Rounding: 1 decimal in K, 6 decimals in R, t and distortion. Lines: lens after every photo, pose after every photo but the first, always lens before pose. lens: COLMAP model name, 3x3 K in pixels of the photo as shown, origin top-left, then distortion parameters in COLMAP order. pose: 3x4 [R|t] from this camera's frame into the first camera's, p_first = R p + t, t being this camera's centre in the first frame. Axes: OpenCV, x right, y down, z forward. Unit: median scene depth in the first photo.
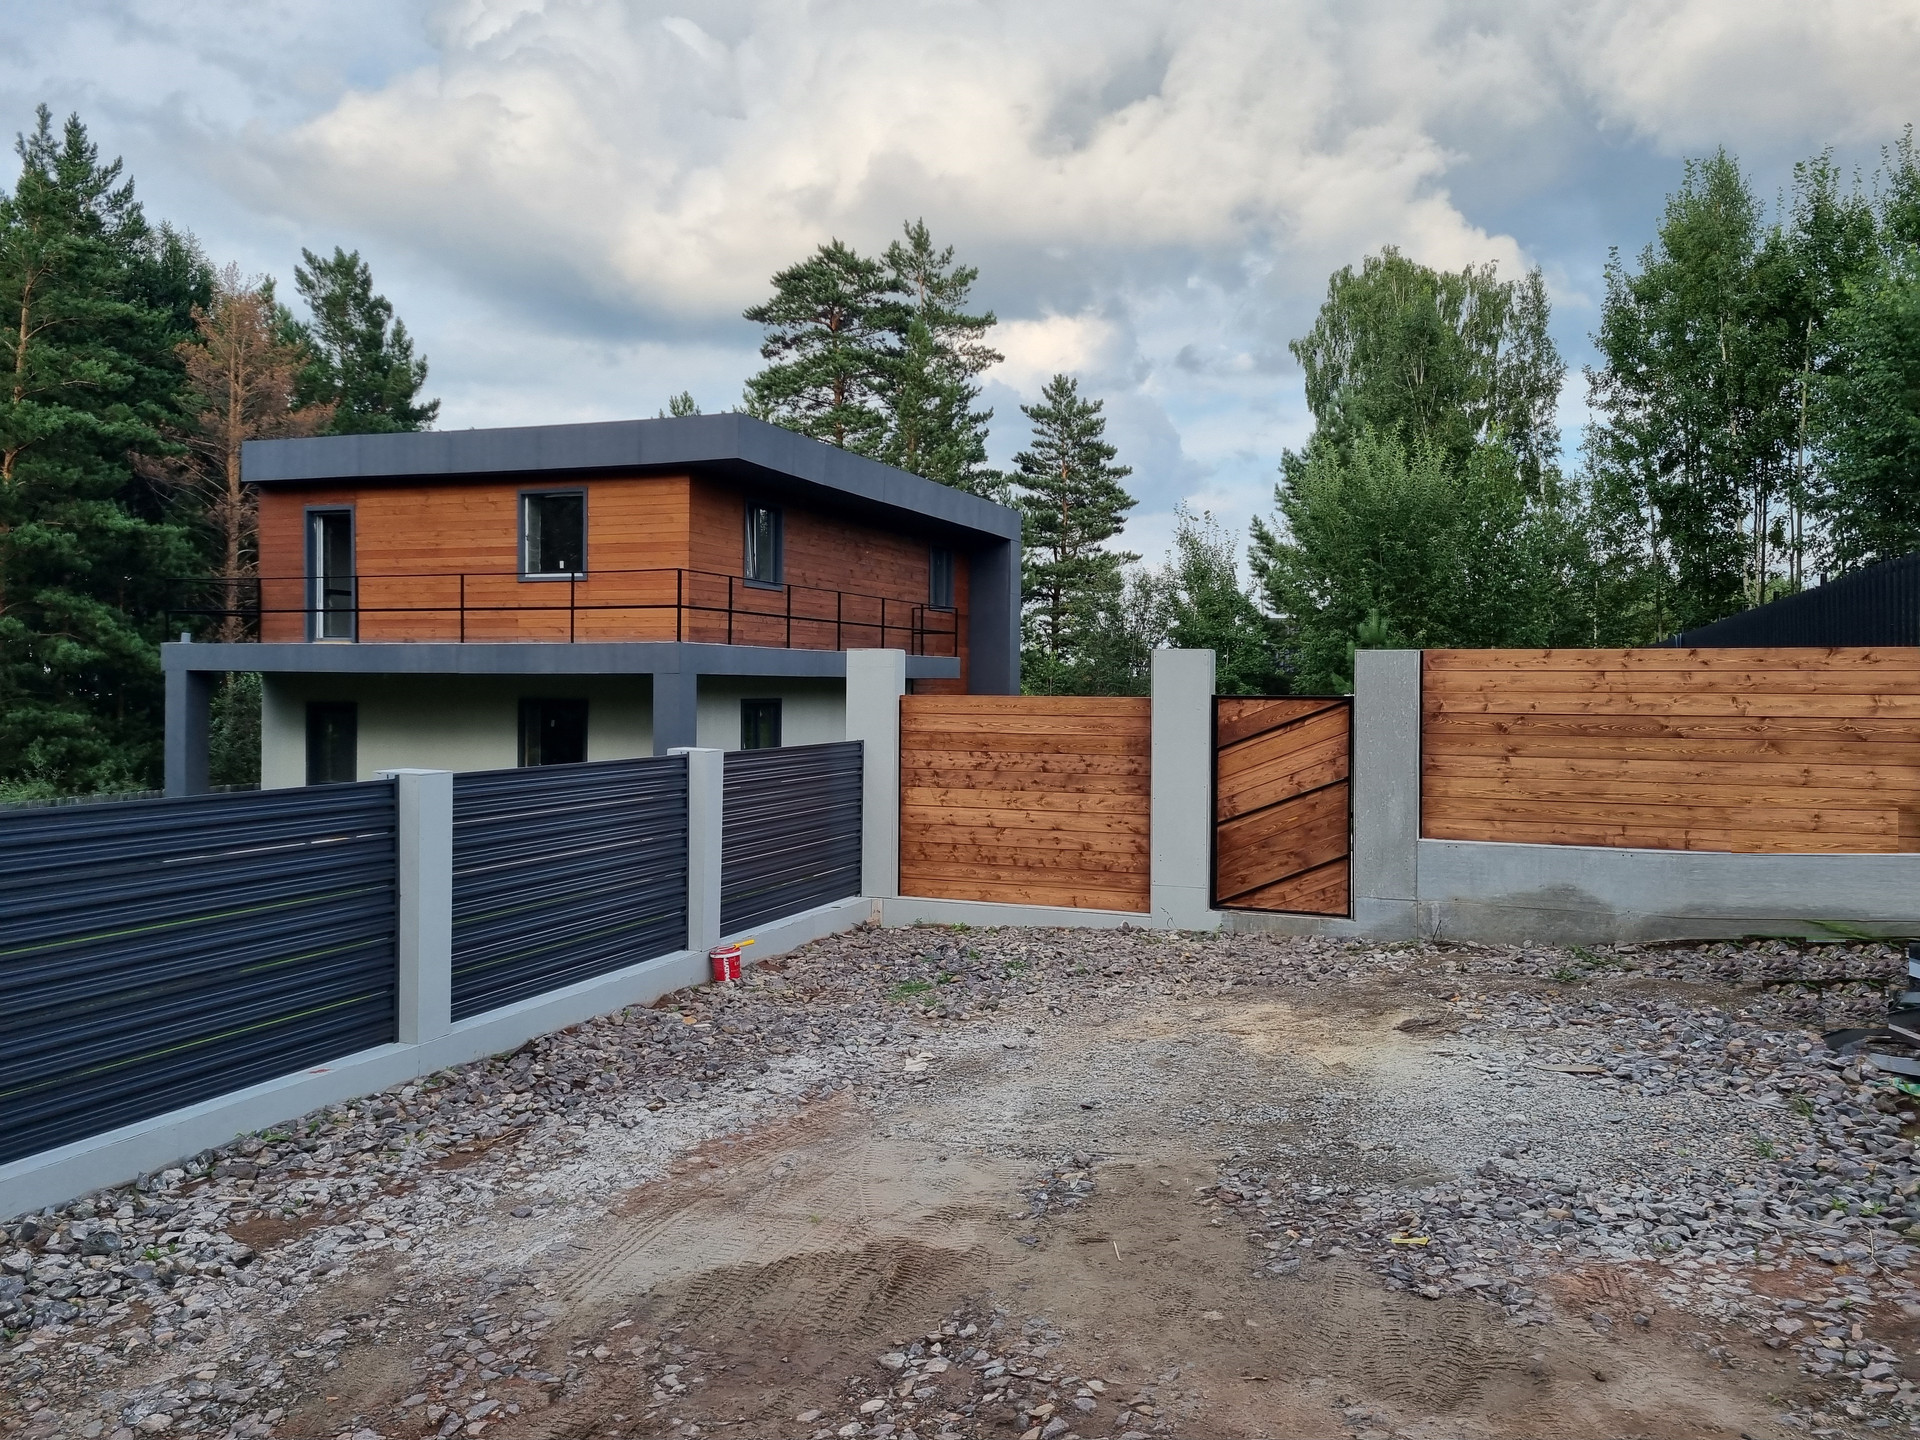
lens RADIAL K [[1429.3, 0, 966.3], [0, 1429.3, 693.9], [0, 0, 1]] dist [0.067409, -0.038656]
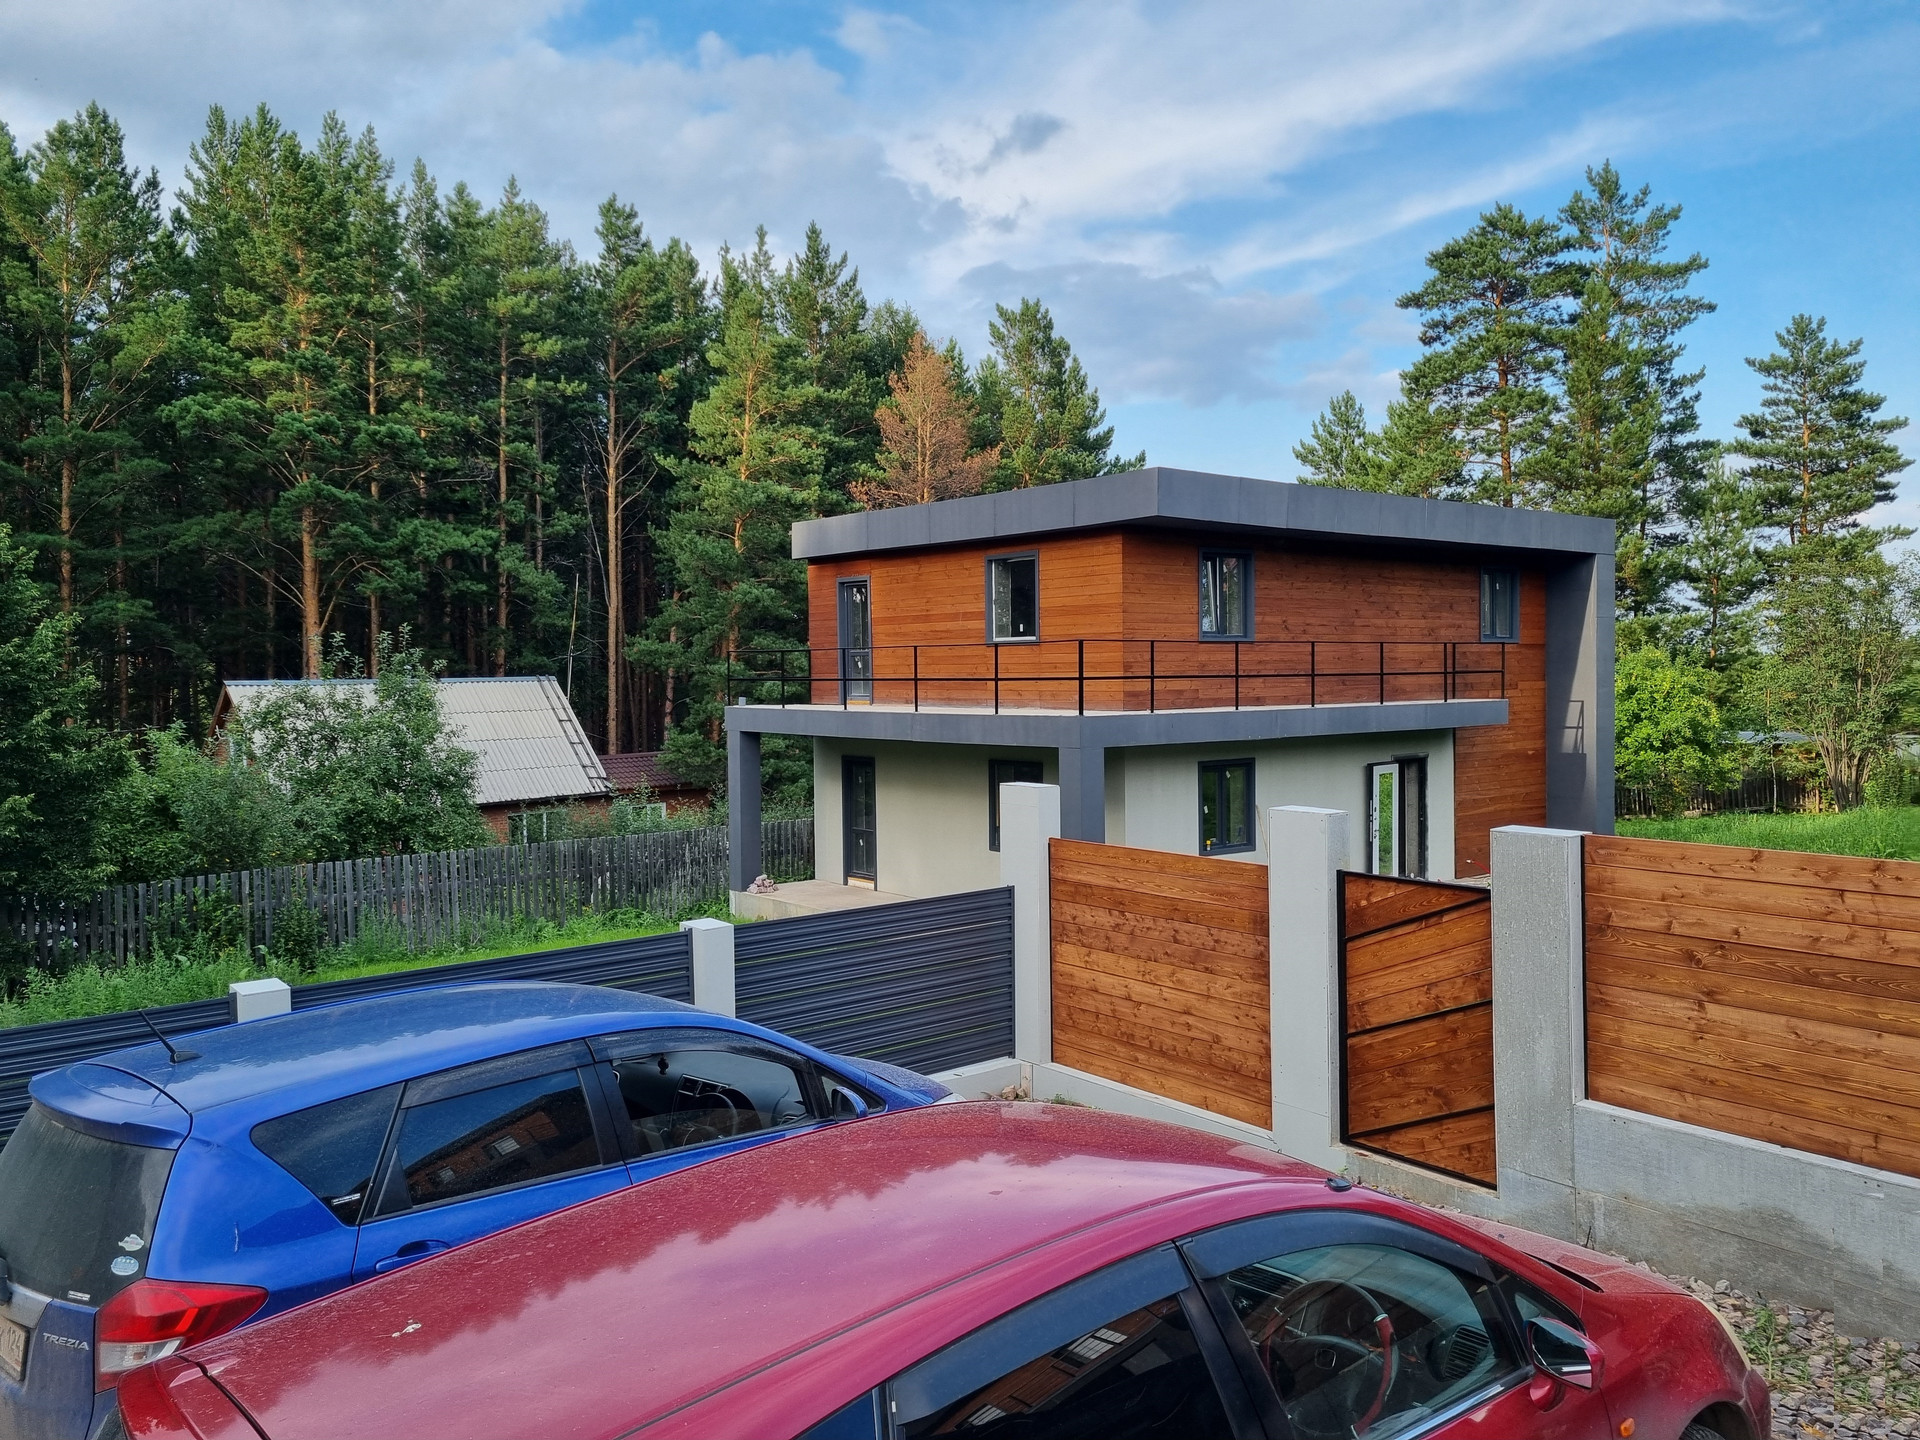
lens RADIAL K [[1429.8, 0, 991.3], [0, 1429.8, 713.8], [0, 0, 1]] dist [0.072052, -0.044792]
pose [[0.874036, -0.002828, -0.485854, 0.126273], [0.014402, 0.999694, 0.020089, -0.033616], [0.485648, -0.024556, 0.873809, 0.073278]]
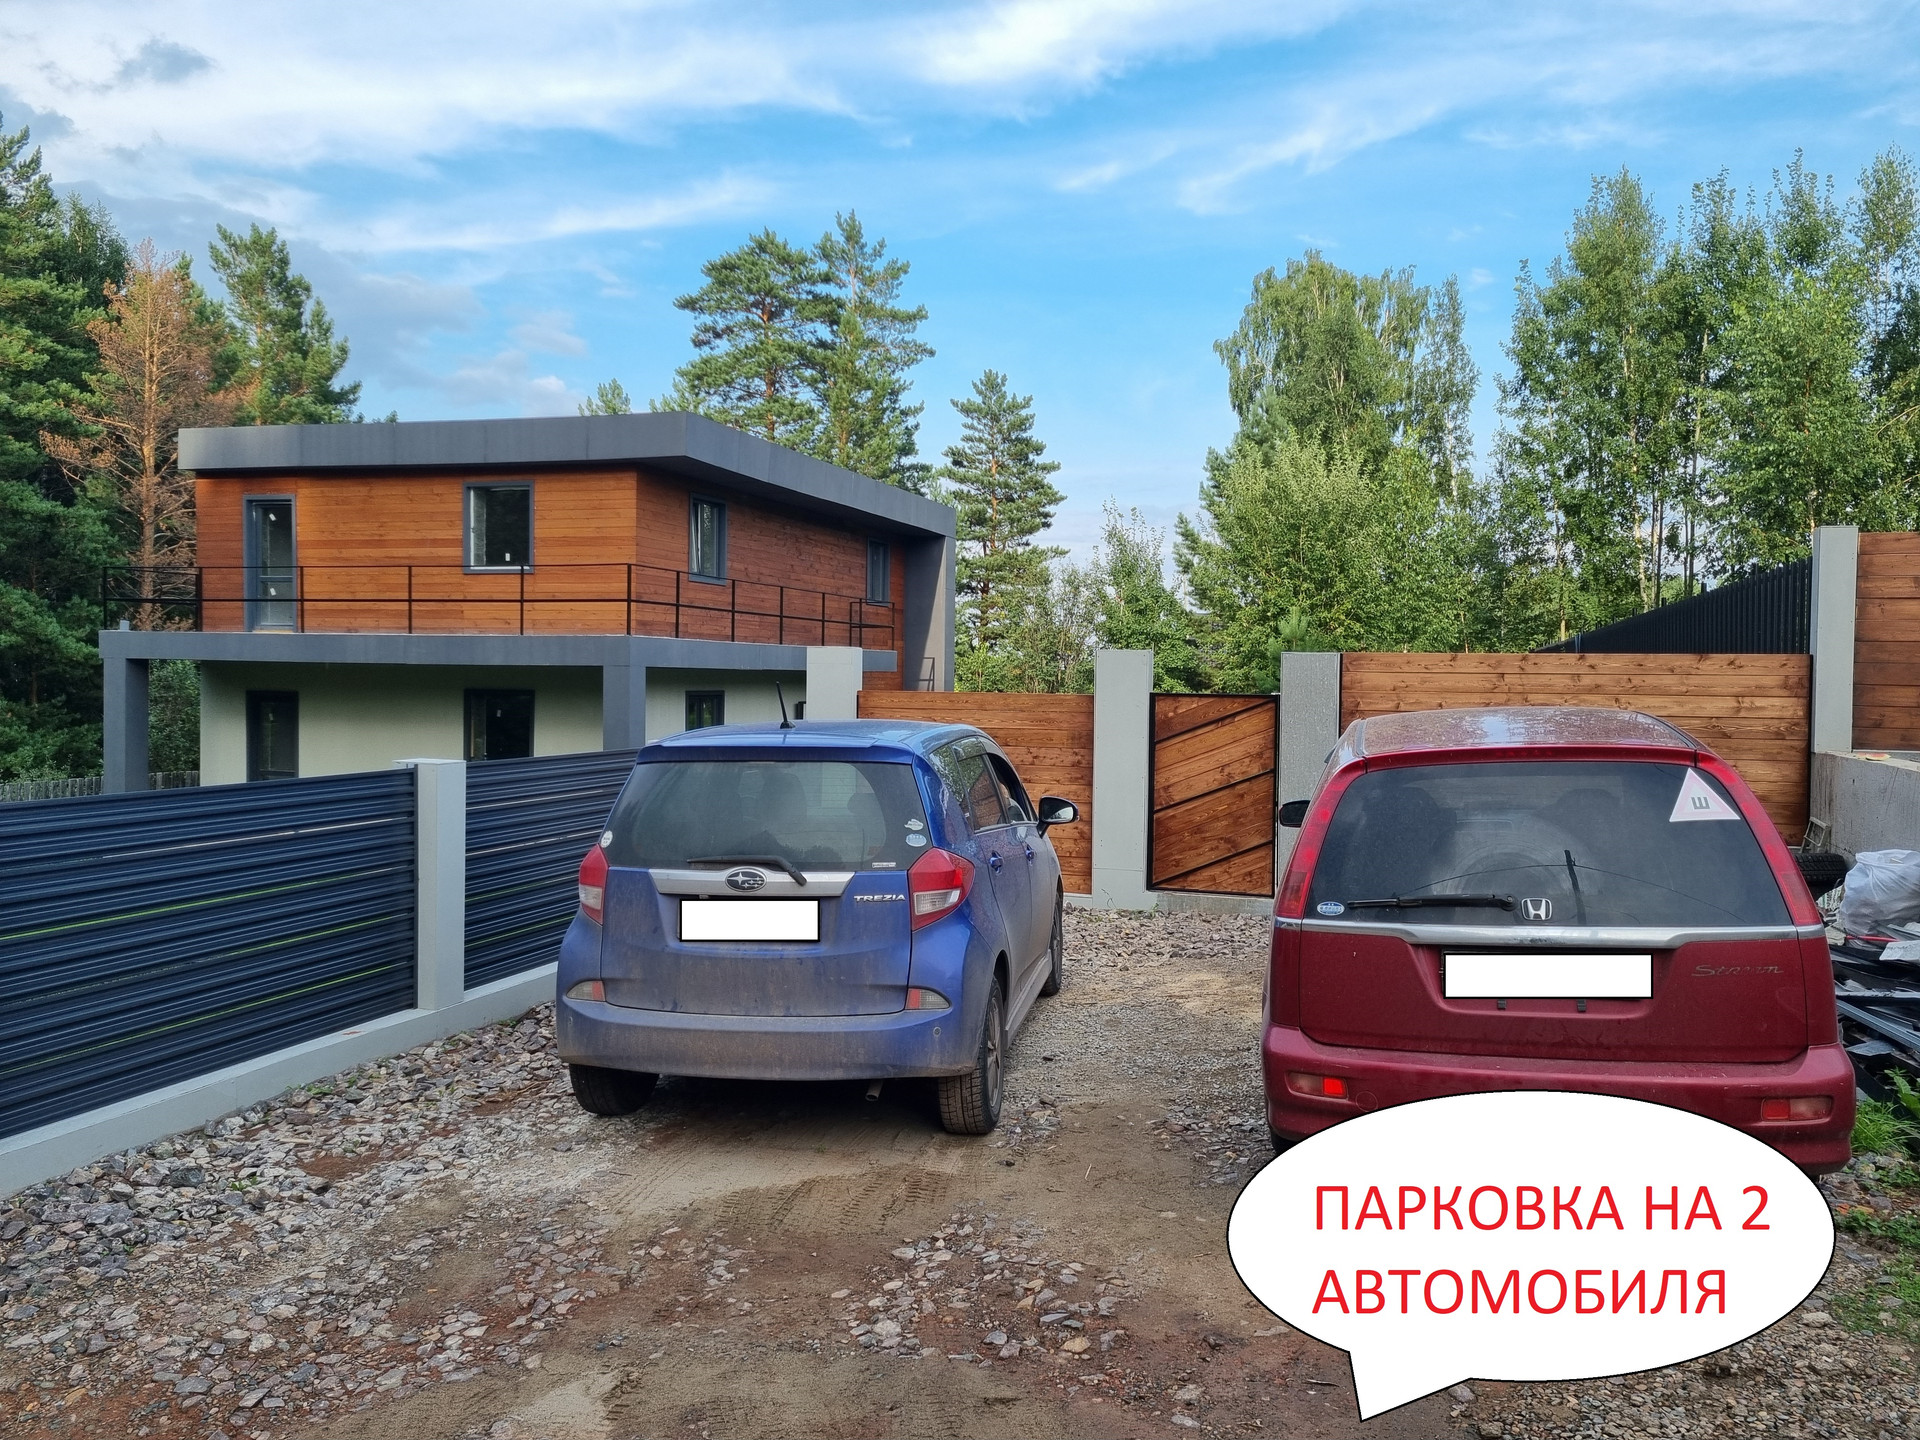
lens RADIAL K [[1427.7, 0, 968.1], [0, 1427.7, 711.4], [0, 0, 1]] dist [0.069916, -0.042884]
pose [[0.998488, 0.005524, 0.054687, -0.007918], [-0.006546, 0.999807, 0.018535, -0.001362], [-0.054575, -0.018865, 0.998331, -0.022371]]
